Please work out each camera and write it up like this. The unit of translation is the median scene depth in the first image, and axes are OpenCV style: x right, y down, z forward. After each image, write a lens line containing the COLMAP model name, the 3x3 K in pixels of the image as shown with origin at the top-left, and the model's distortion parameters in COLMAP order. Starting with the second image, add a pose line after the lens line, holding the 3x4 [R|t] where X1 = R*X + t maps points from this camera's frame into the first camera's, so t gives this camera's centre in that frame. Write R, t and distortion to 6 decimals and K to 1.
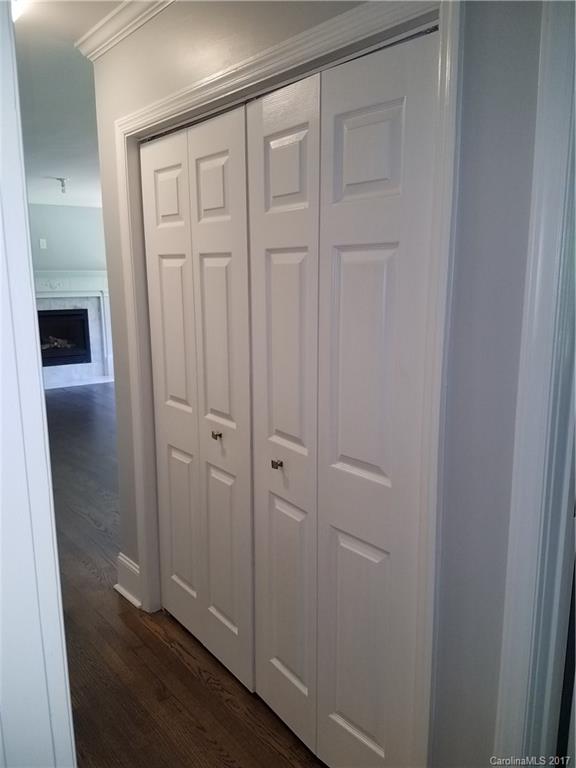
lens RADIAL K [[607.2, 0, 290.9], [0, 607.2, 389.8], [0, 0, 1]] dist [0.119549, -0.157839]
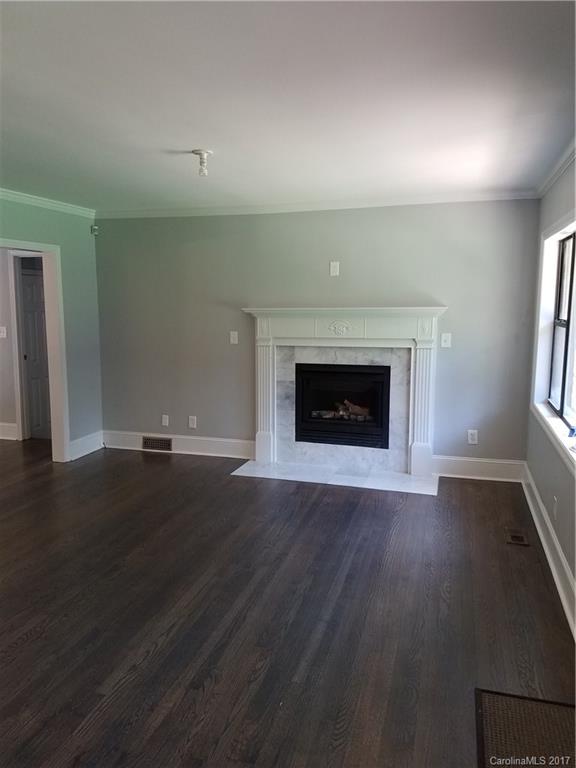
lens RADIAL K [[607.2, 0, 277.5], [0, 607.2, 378.0], [0, 0, 1]] dist [0.119549, -0.157839]
pose [[0.564879, 0.108476, -0.818013, 0.123150], [-0.168950, 0.985525, 0.014021, -0.108666], [0.807693, 0.130283, 0.575029, 0.542165]]
